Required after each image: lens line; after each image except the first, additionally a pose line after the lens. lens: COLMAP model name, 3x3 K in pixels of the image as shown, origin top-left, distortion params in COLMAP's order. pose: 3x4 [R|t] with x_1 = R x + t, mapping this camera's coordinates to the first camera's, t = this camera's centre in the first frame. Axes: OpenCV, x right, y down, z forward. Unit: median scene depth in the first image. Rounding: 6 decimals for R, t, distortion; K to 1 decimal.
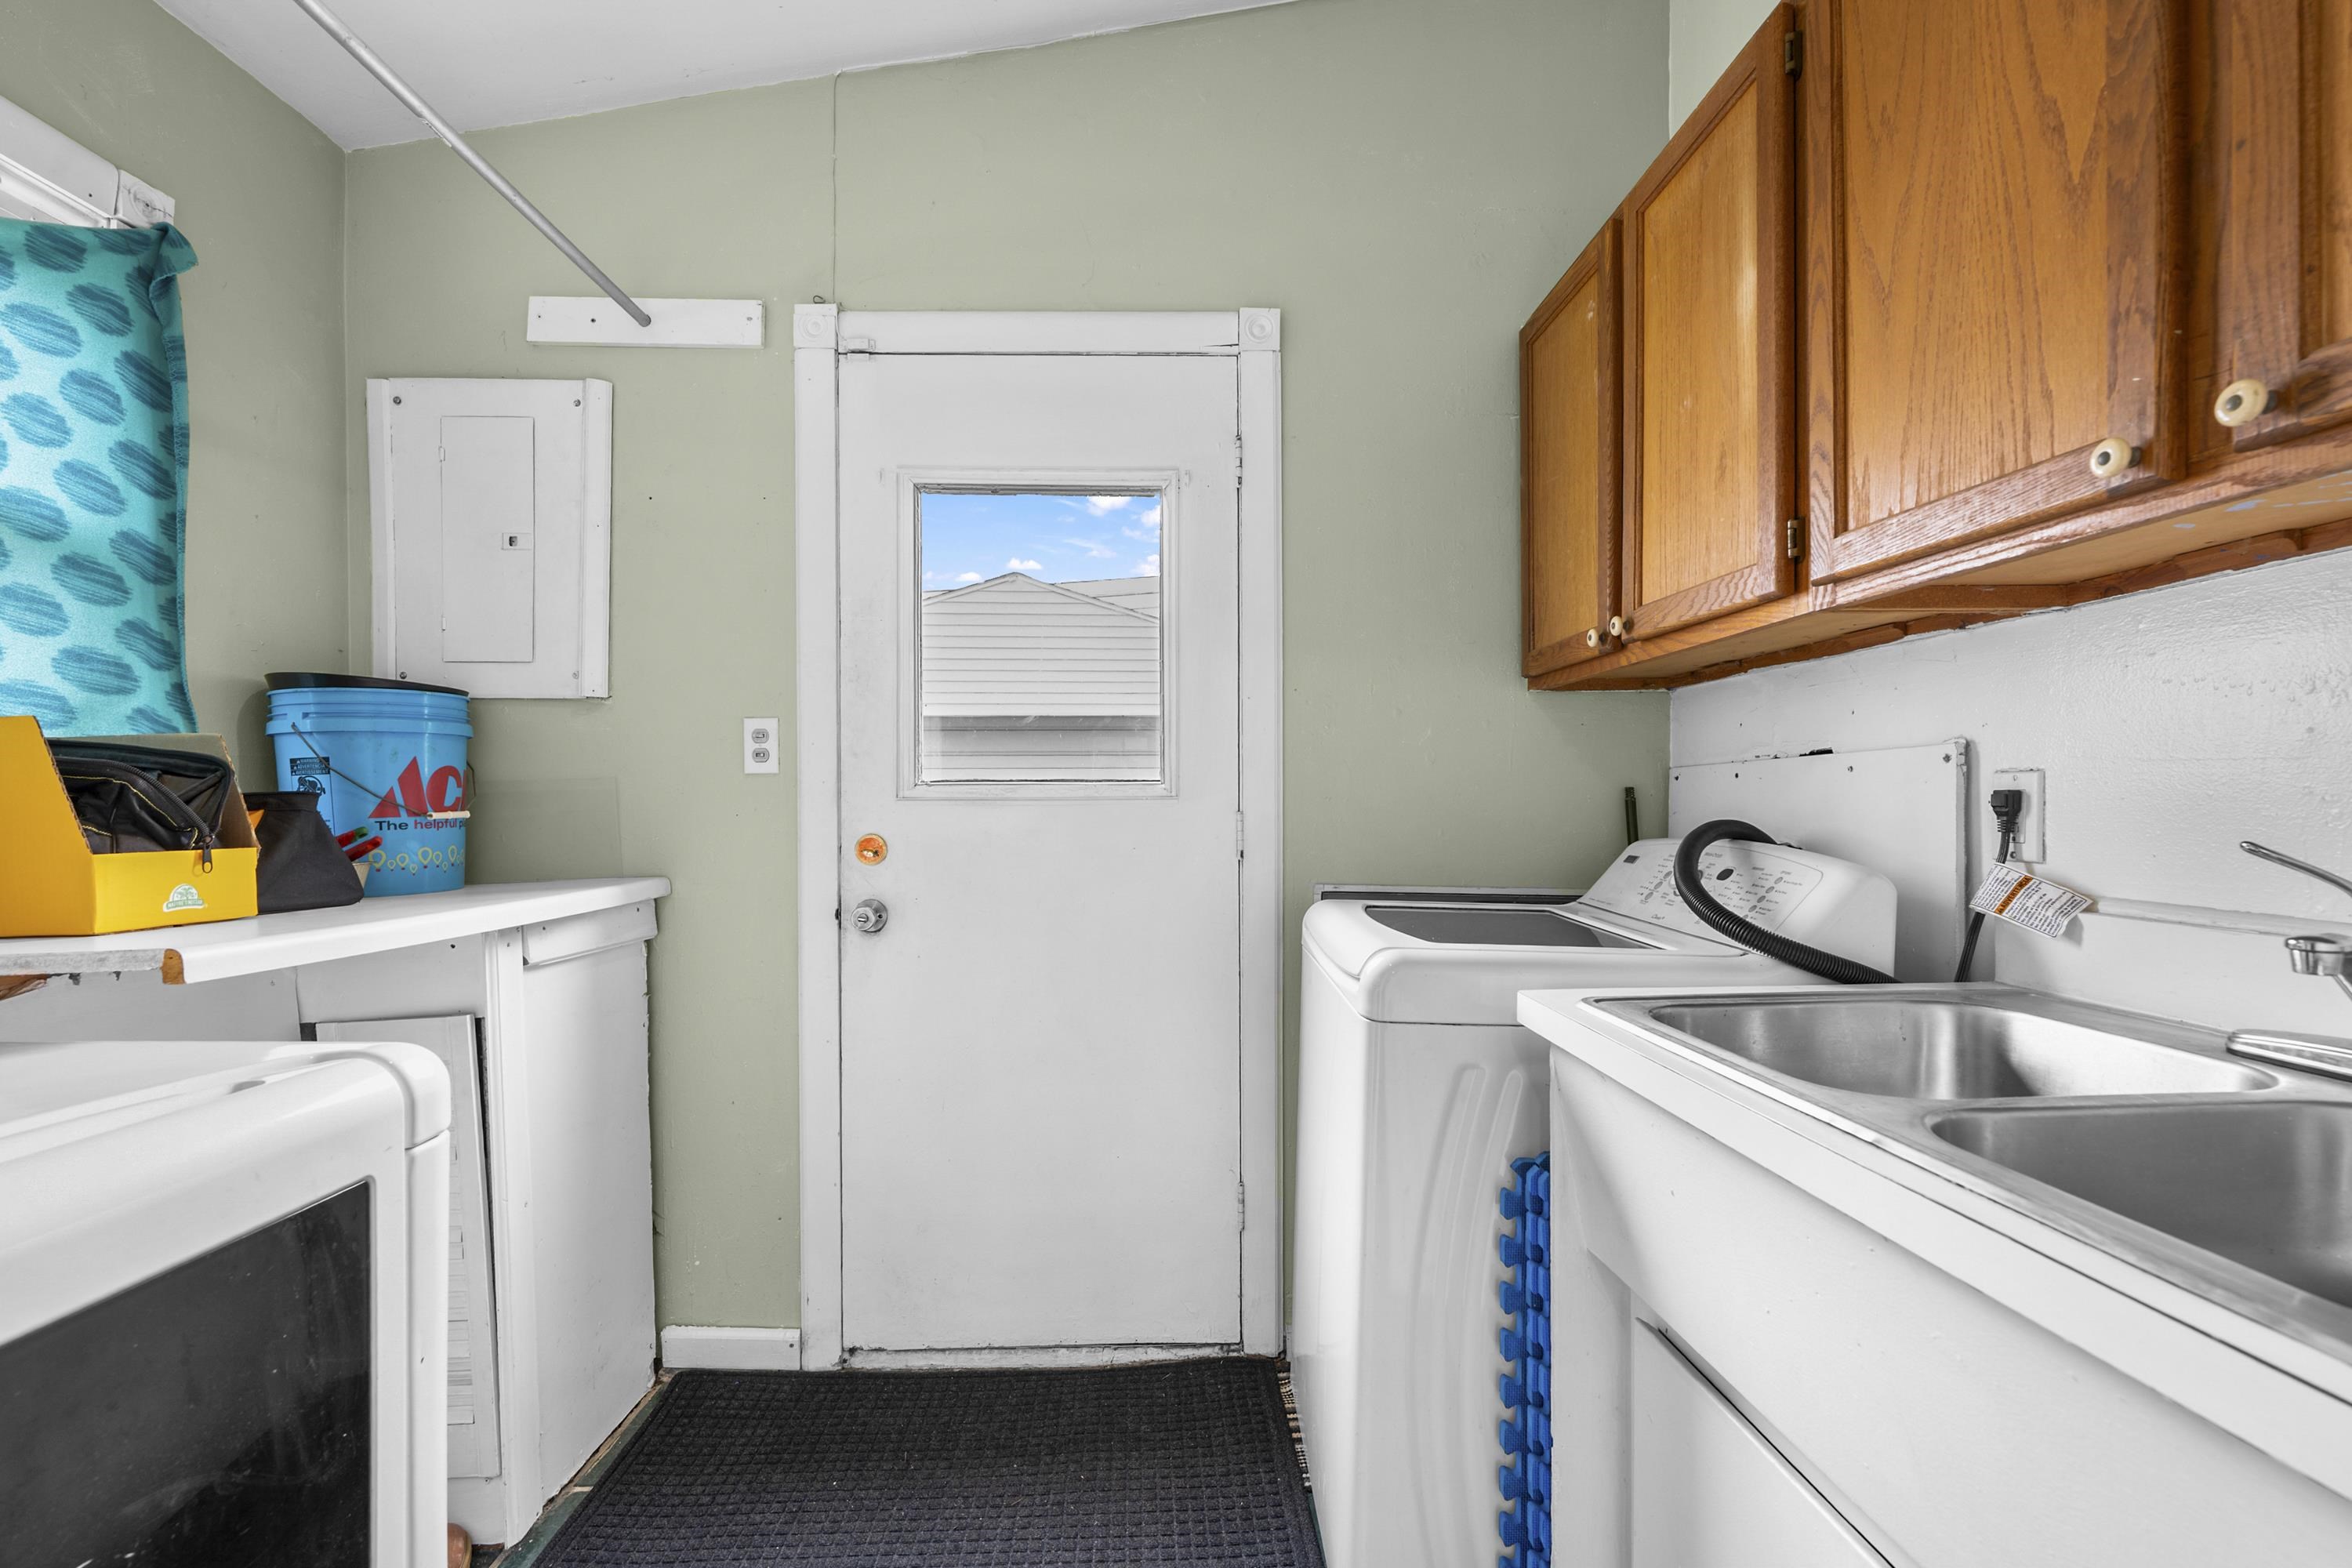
lens RADIAL K [[1011.8, 0, 1174.7], [0, 1011.8, 803.7], [0, 0, 1]] dist [-0.000784, -0.000008]
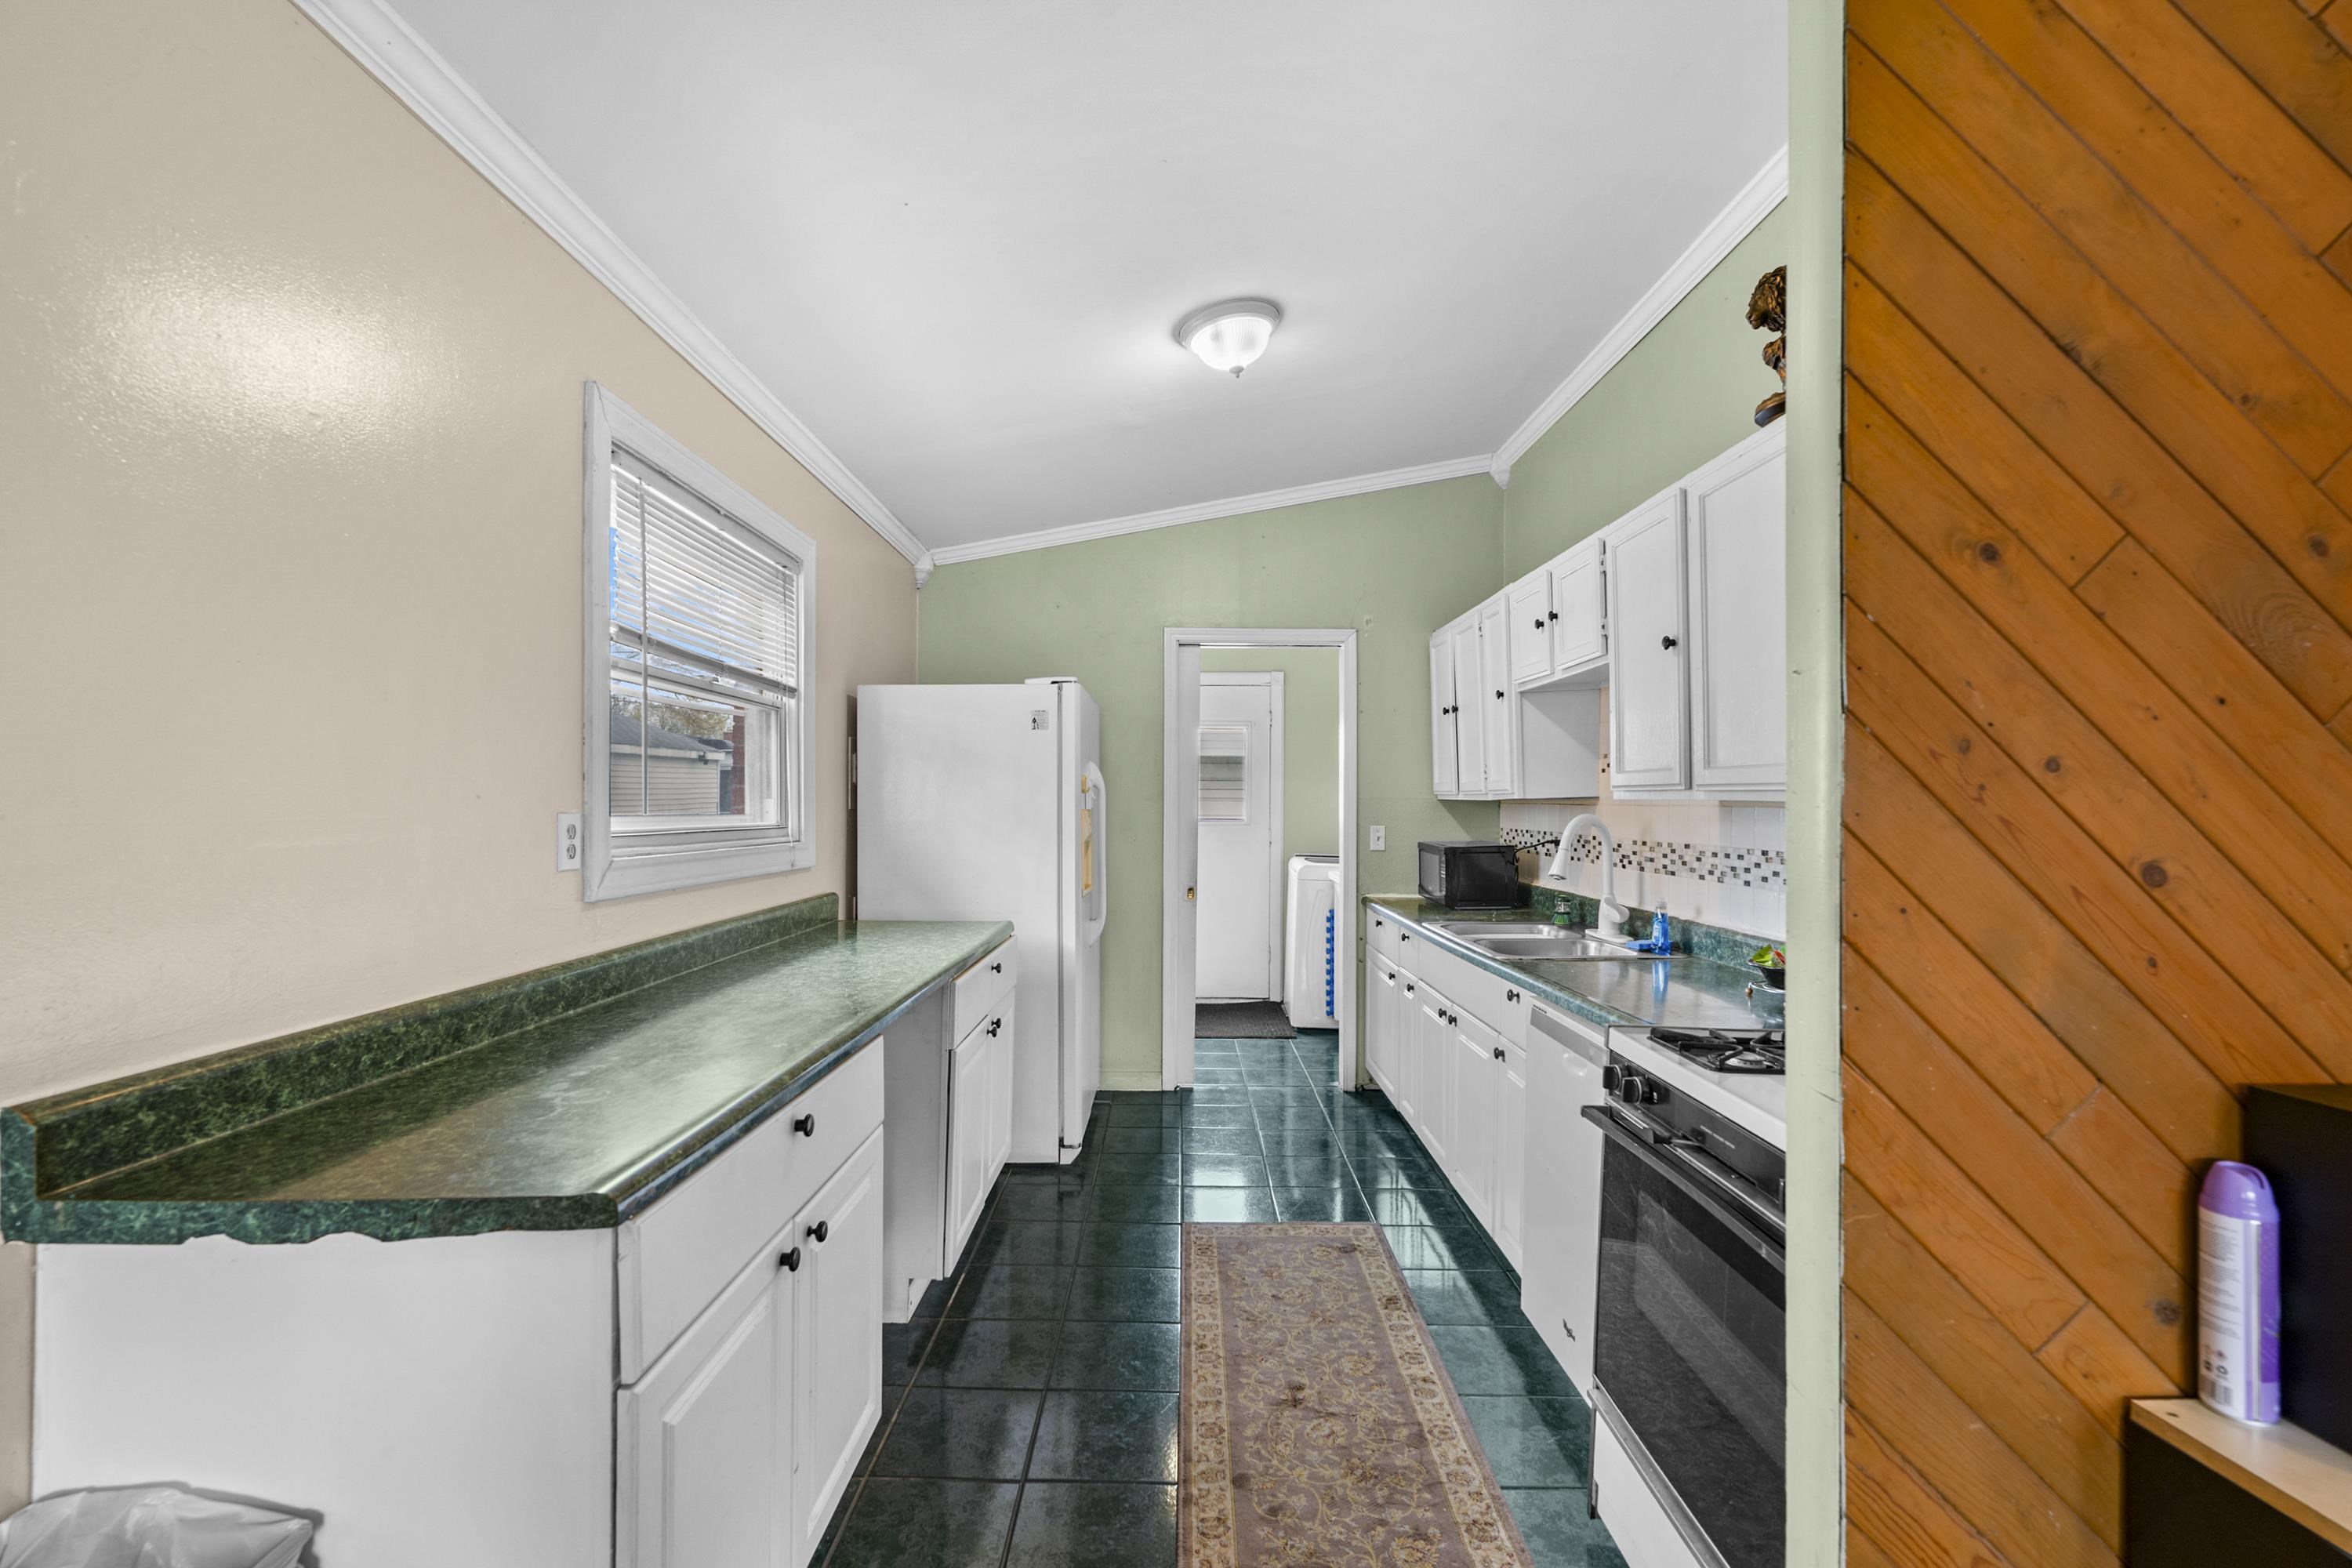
lens RADIAL K [[1011.8, 0, 1174.7], [0, 1011.8, 803.7], [0, 0, 1]] dist [-0.000784, -0.000008]
pose [[0.998038, 0.007482, -0.062157, -0.036951], [-0.007700, 0.999965, -0.003265, -0.061732], [0.062130, 0.003737, 0.998061, -2.175205]]
